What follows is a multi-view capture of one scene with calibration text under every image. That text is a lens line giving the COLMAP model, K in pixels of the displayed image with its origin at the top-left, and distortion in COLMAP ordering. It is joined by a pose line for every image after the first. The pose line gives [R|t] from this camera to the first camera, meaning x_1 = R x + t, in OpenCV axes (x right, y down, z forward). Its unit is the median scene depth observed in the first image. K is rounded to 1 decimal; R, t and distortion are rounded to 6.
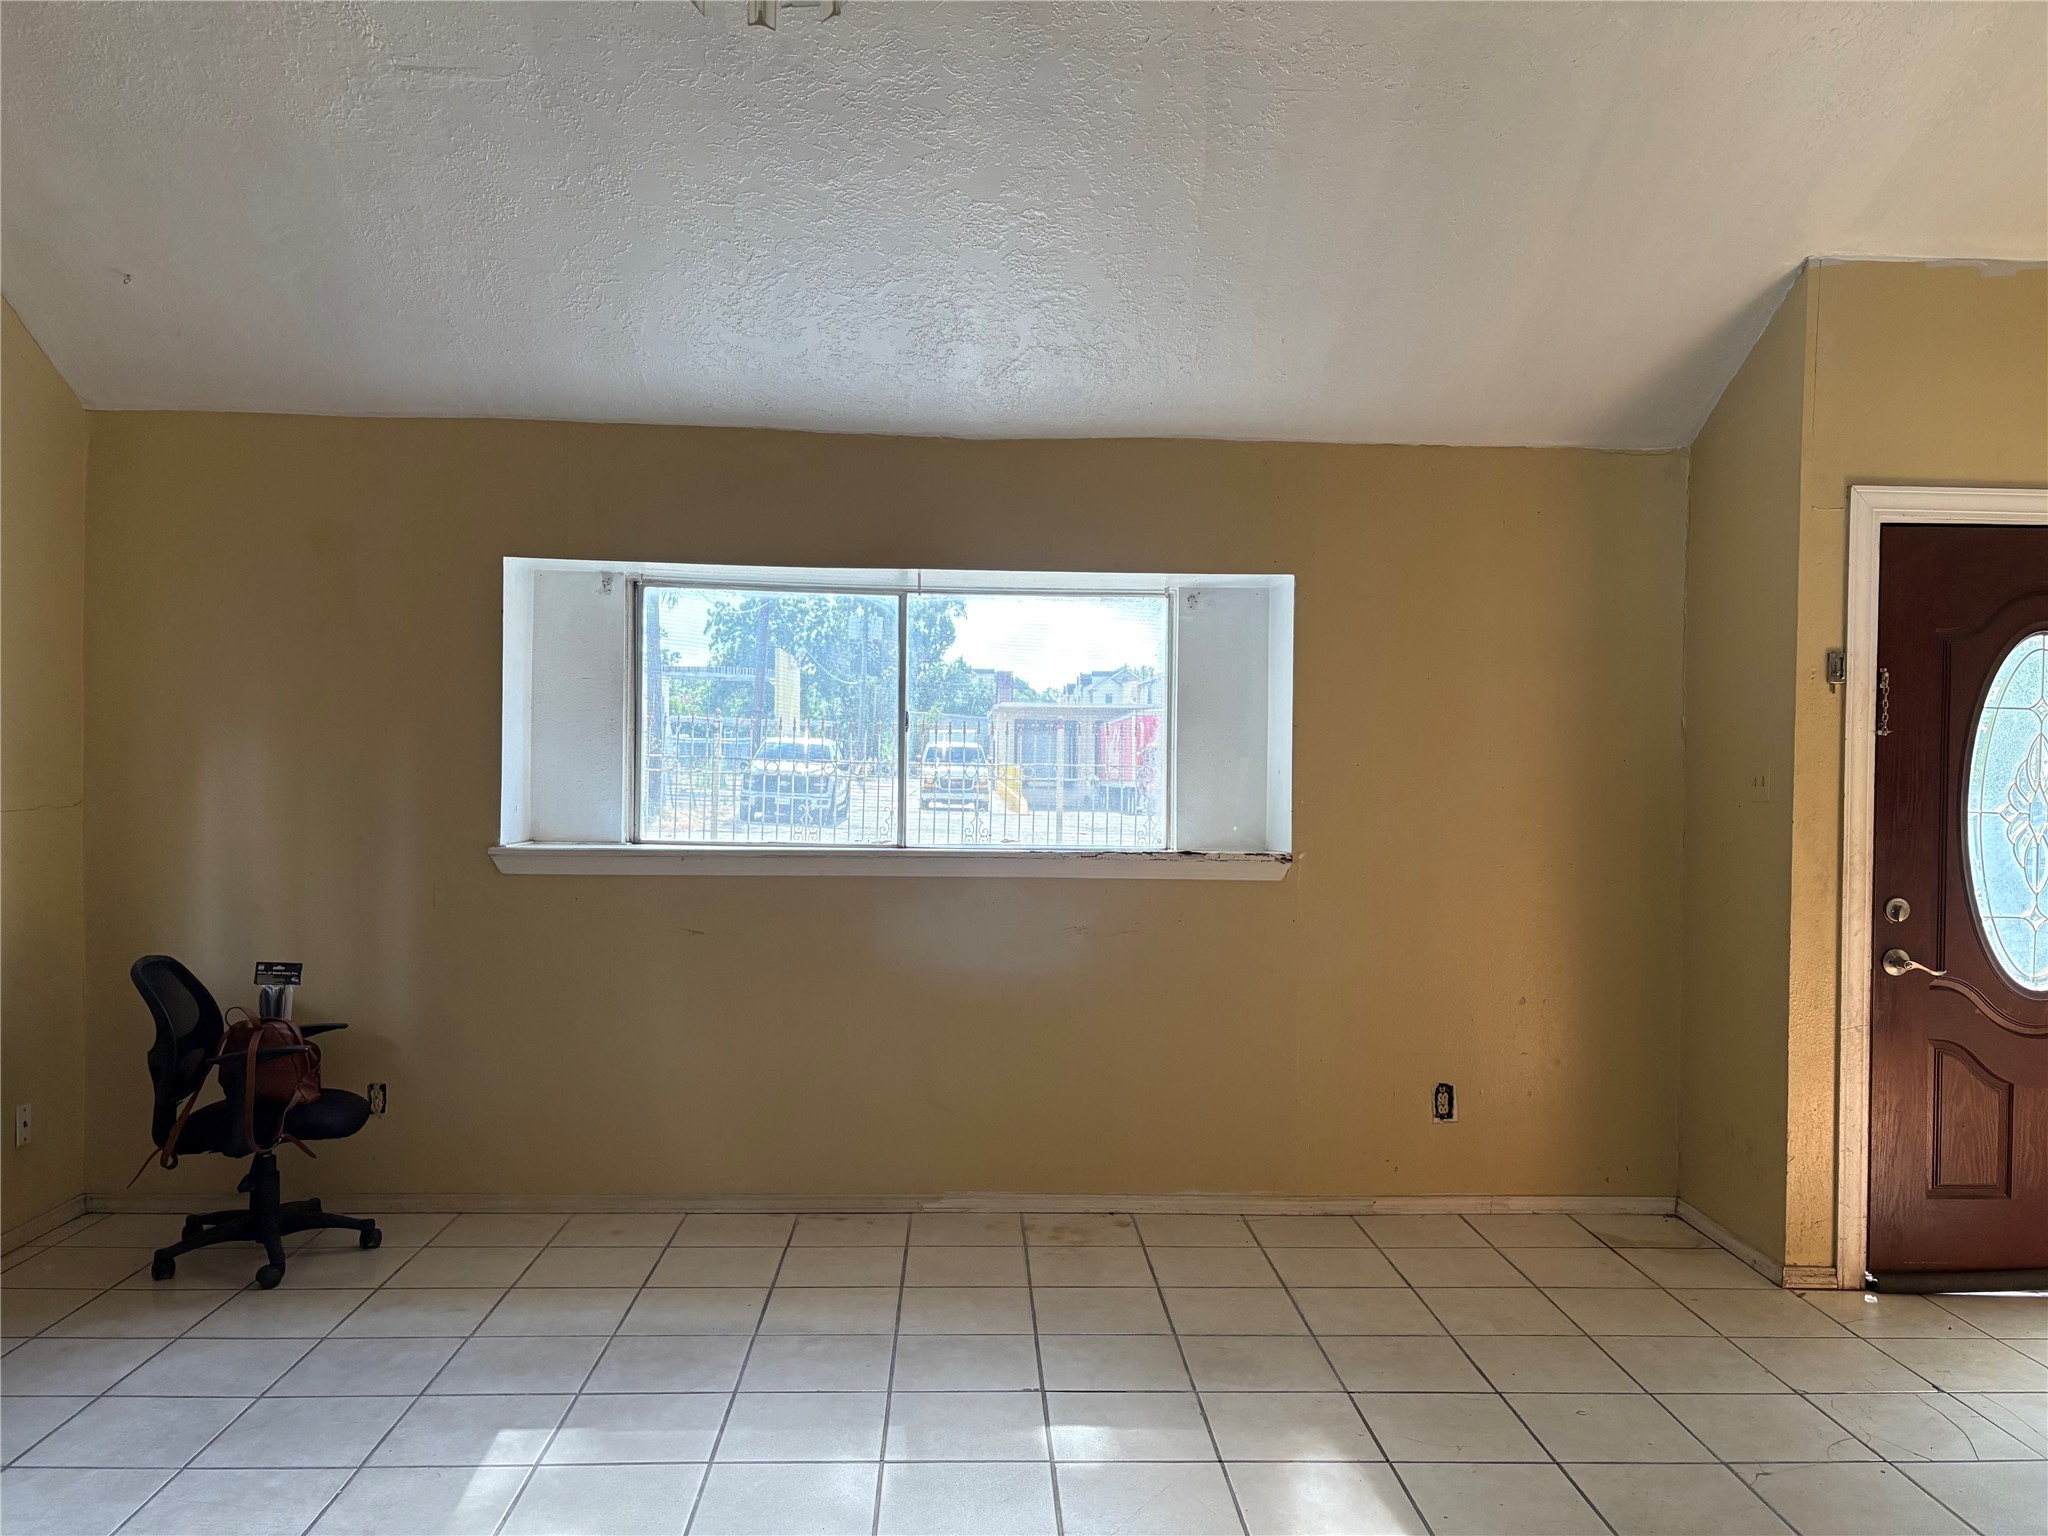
lens RADIAL K [[1564.4, 0, 1029.1], [0, 1564.4, 776.4], [0, 0, 1]] dist [0.049108, -0.055020]
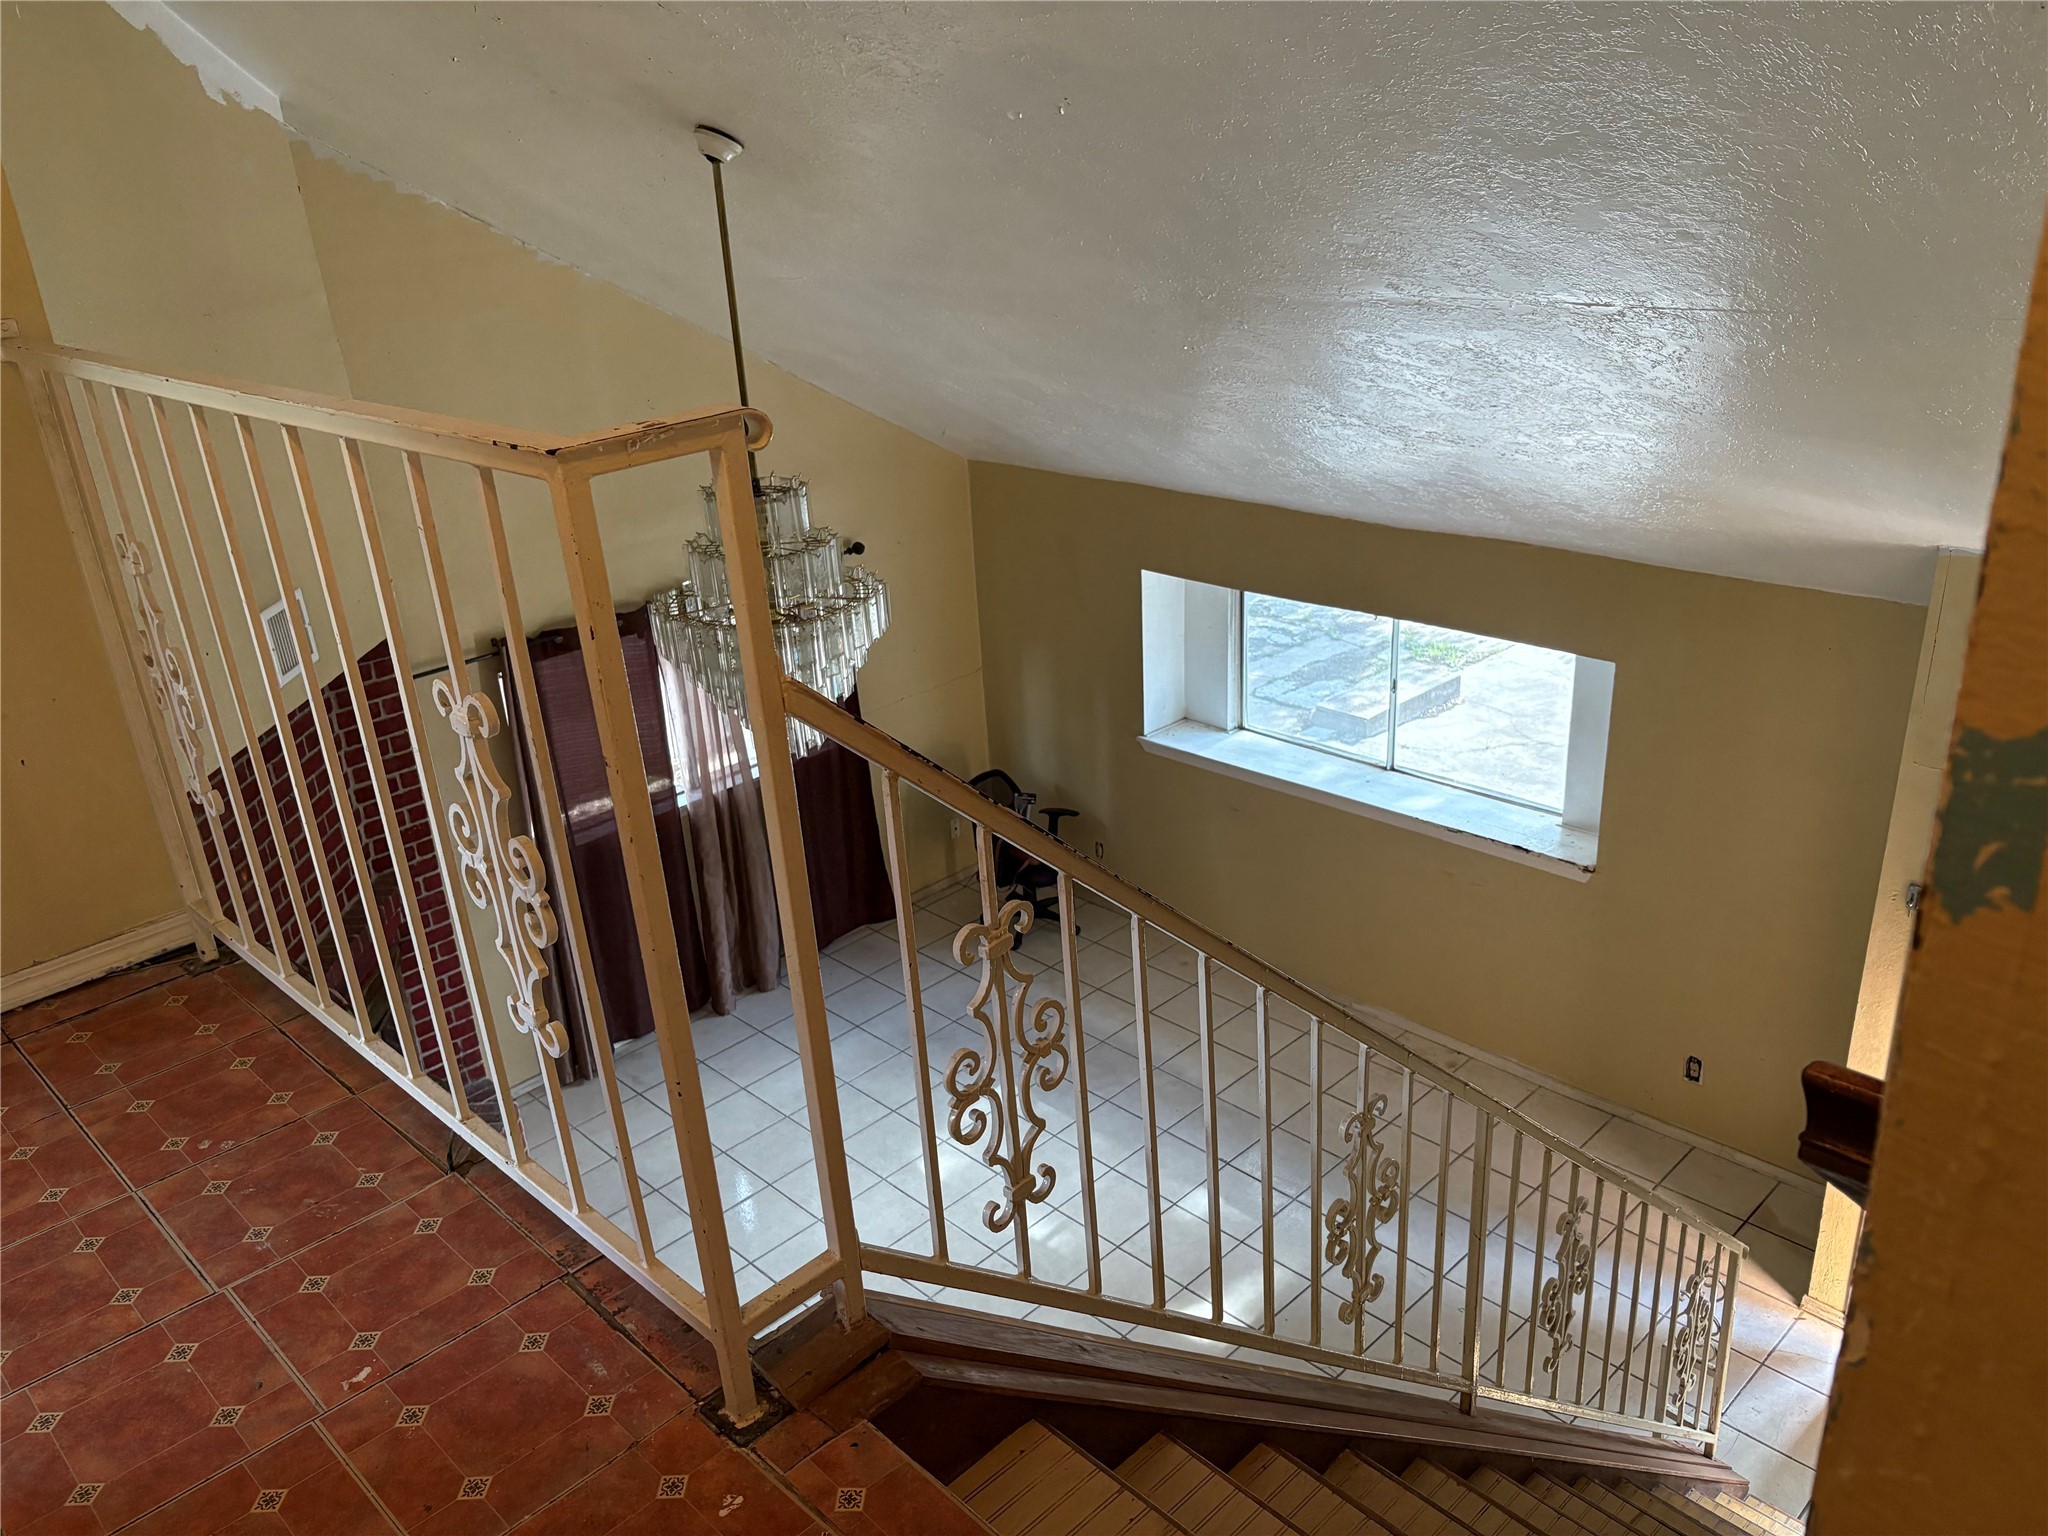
lens RADIAL K [[1564.4, 0, 1035.6], [0, 1564.4, 778.7], [0, 0, 1]] dist [0.049108, -0.055020]
pose [[0.673016, 0.245976, -0.697528, 0.854239], [0.055174, 0.923756, 0.378987, -0.616981], [0.737567, -0.293550, 0.608131, -0.143776]]
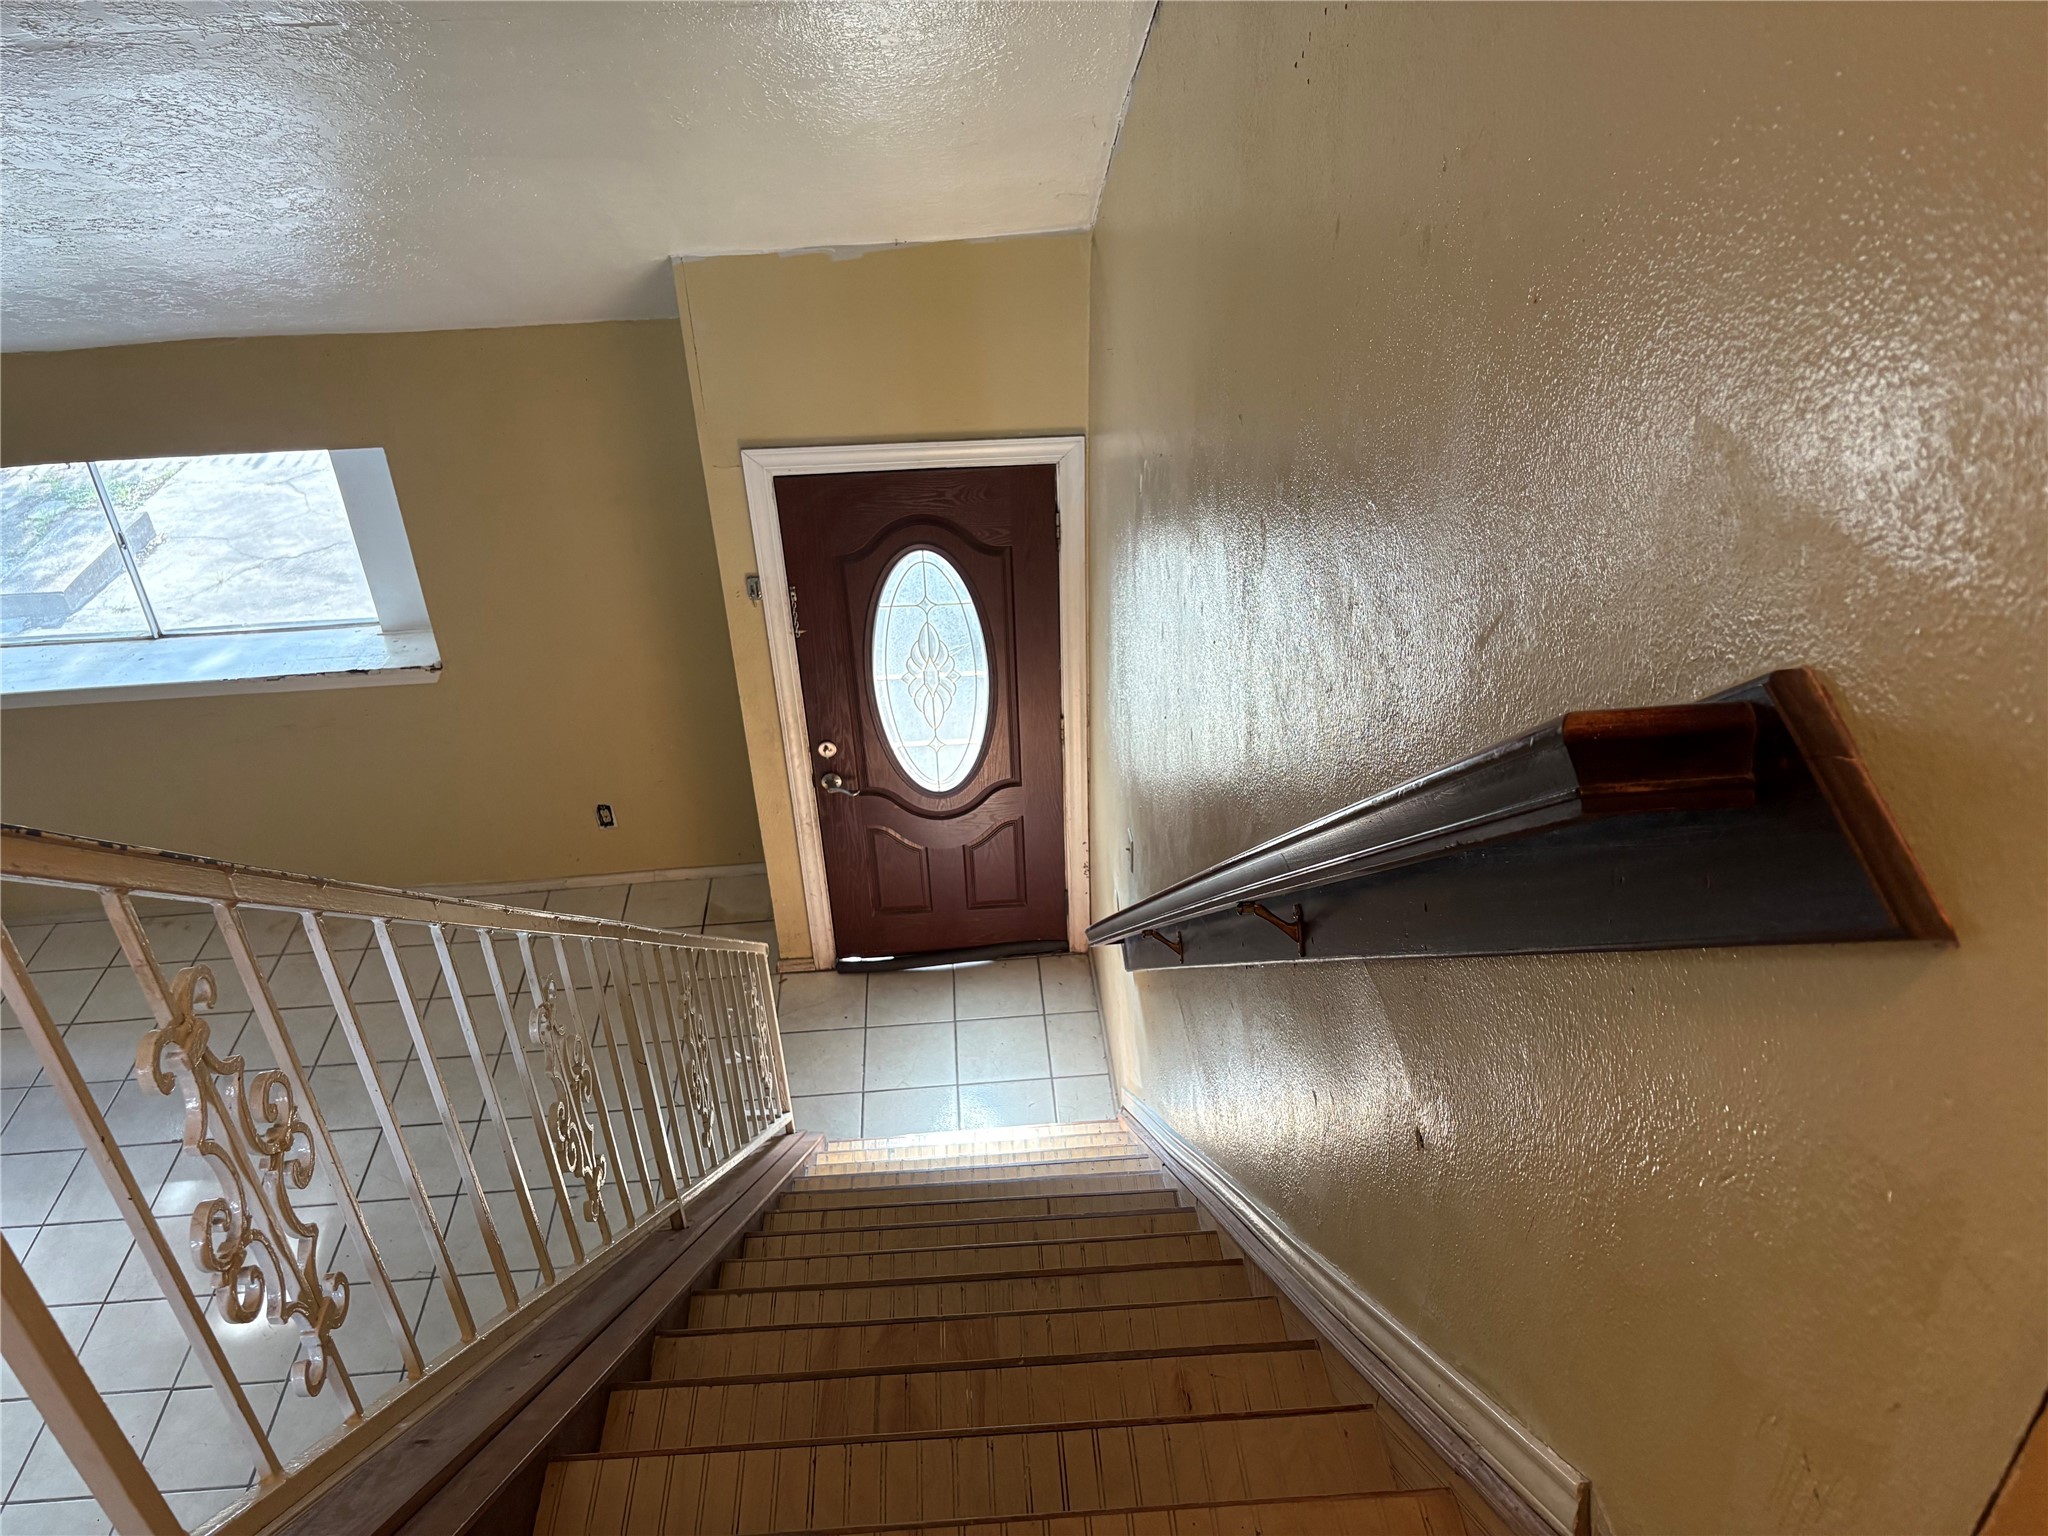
lens RADIAL K [[1564.4, 0, 1026.6], [0, 1564.4, 790.8], [0, 0, 1]] dist [0.049108, -0.055020]
pose [[0.998789, -0.045527, -0.018646, 0.740418], [0.048272, 0.833696, 0.550110, -0.605335], [-0.009500, -0.550344, 0.834884, -0.125114]]
